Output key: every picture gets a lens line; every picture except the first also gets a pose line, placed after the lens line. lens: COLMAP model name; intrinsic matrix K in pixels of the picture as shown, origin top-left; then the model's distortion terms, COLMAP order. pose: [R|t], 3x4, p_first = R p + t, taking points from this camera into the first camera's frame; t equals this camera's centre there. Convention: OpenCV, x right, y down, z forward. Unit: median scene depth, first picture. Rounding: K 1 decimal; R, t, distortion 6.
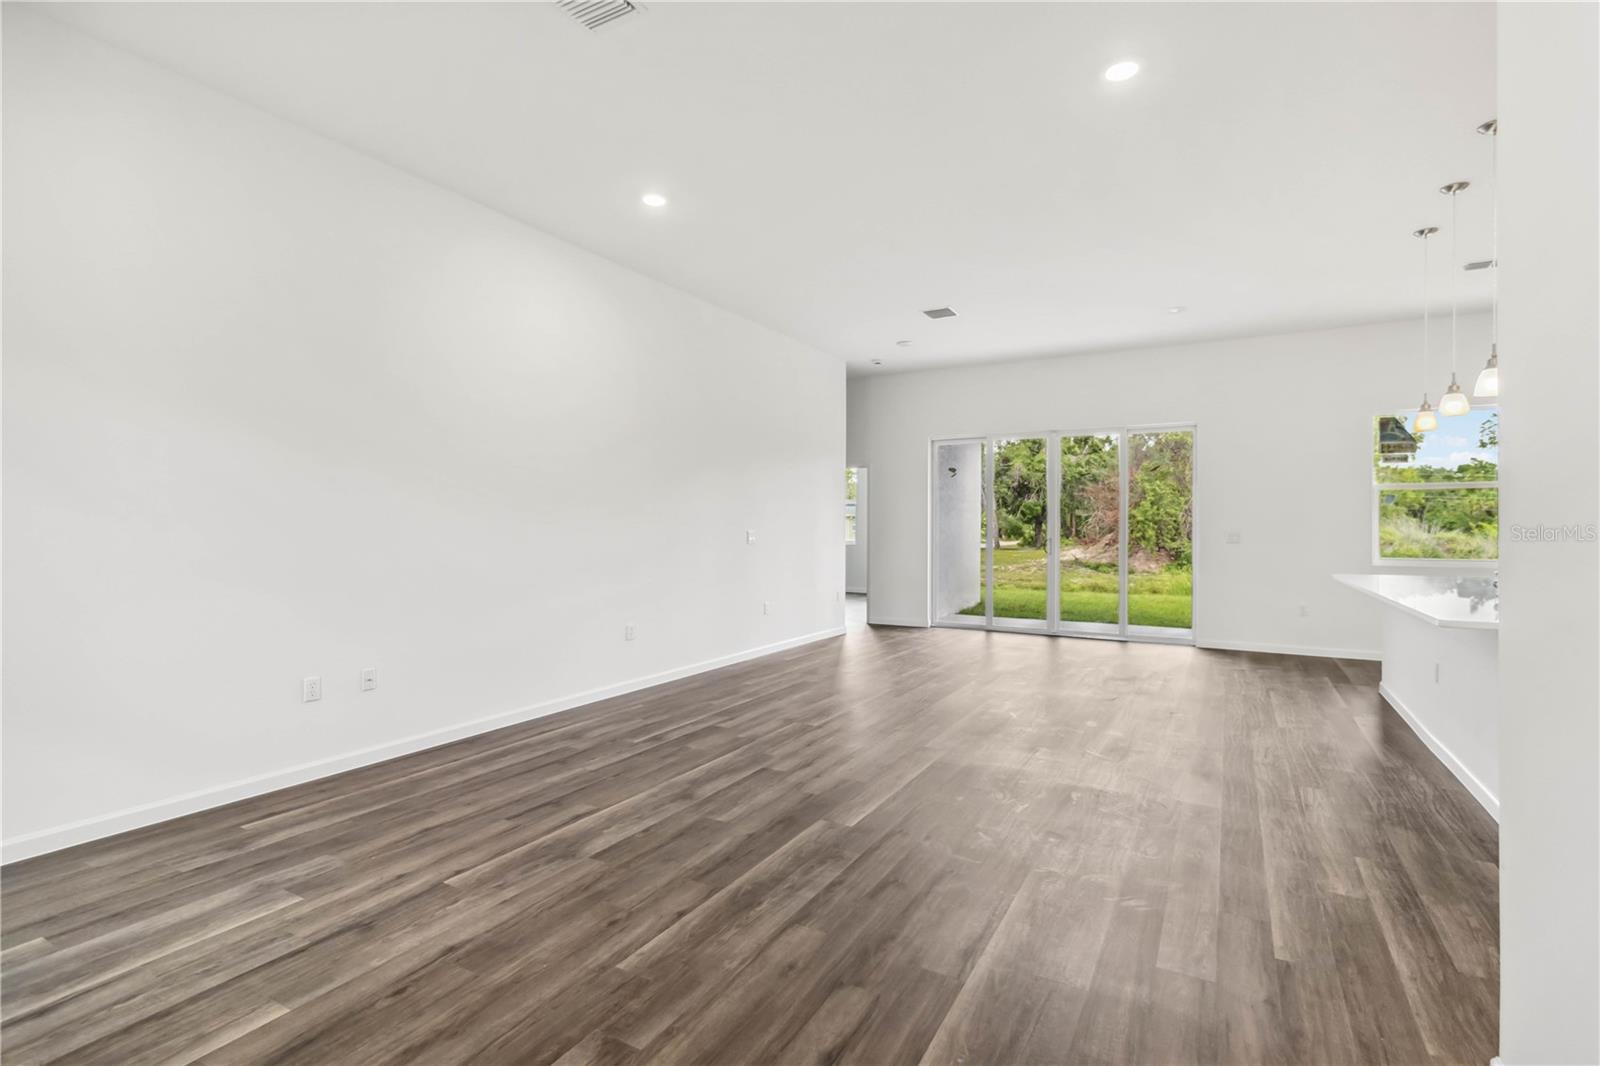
lens RADIAL K [[750.4, 0, 823.5], [0, 750.4, 532.7], [0, 0, 1]] dist [0.006055, -0.000650]
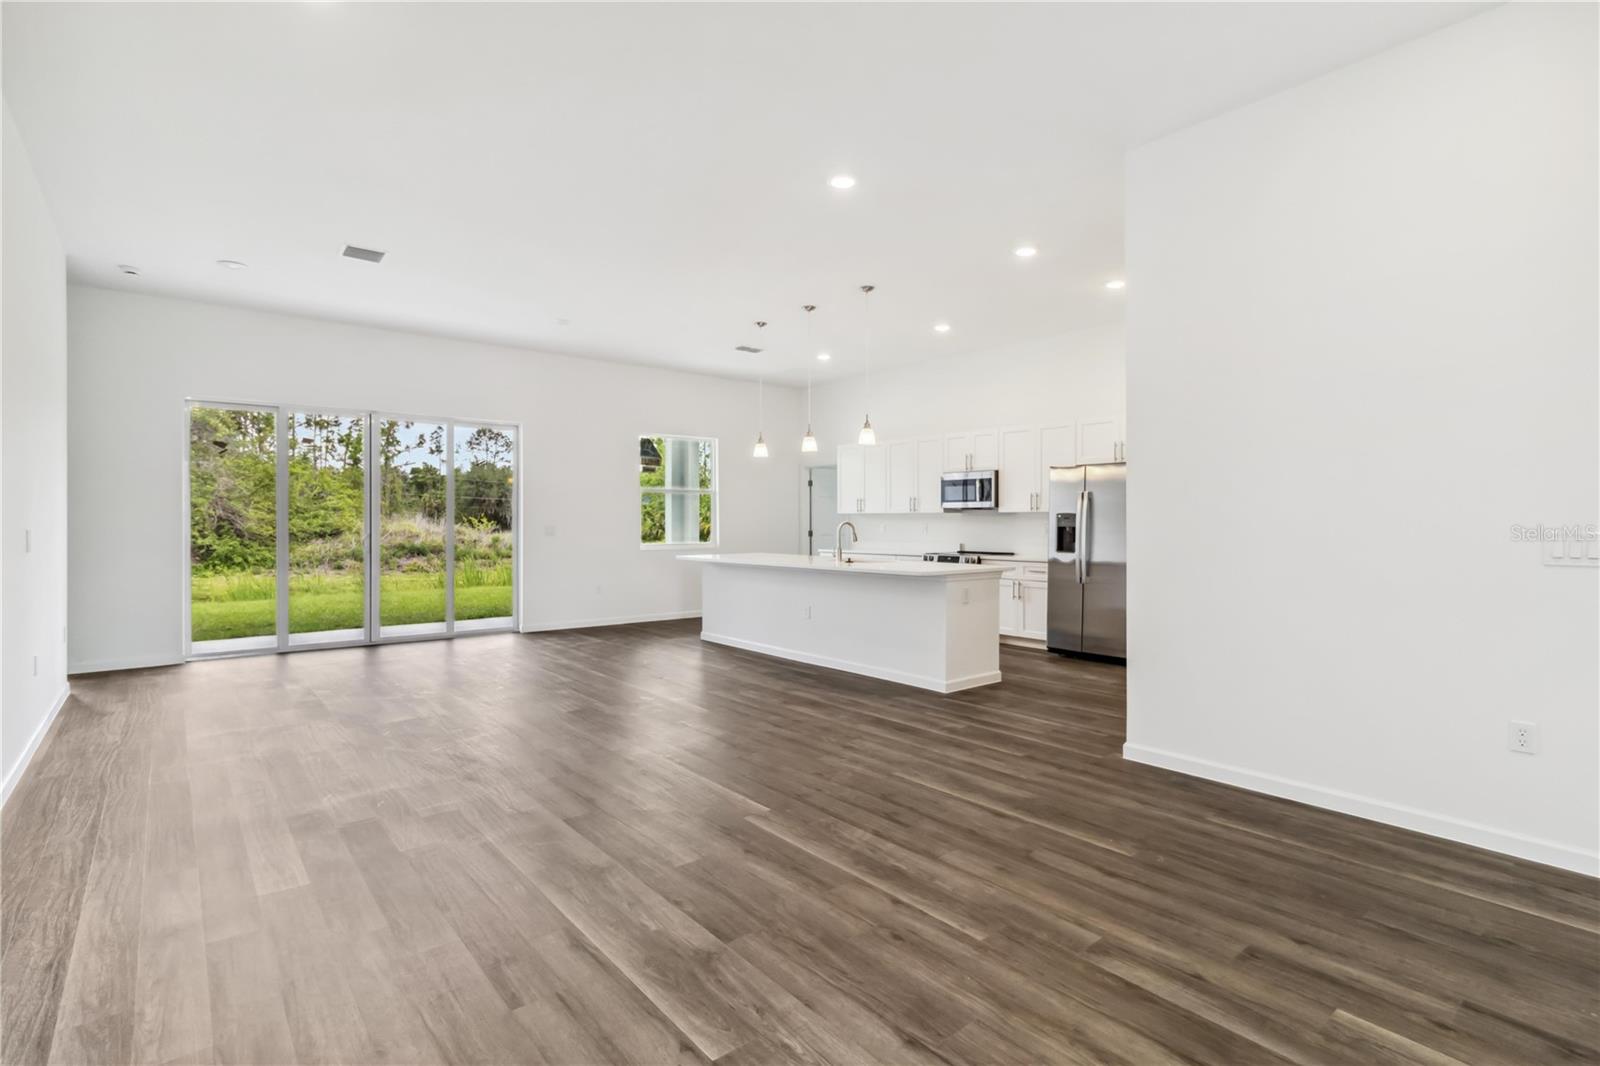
lens RADIAL K [[750.4, 0, 814.9], [0, 750.4, 524.7], [0, 0, 1]] dist [0.006055, -0.000650]
pose [[0.368189, -0.007300, 0.929722, -0.964239], [0.010242, 0.999940, 0.003796, -0.004085], [-0.929694, 0.008124, 0.368242, 0.599907]]
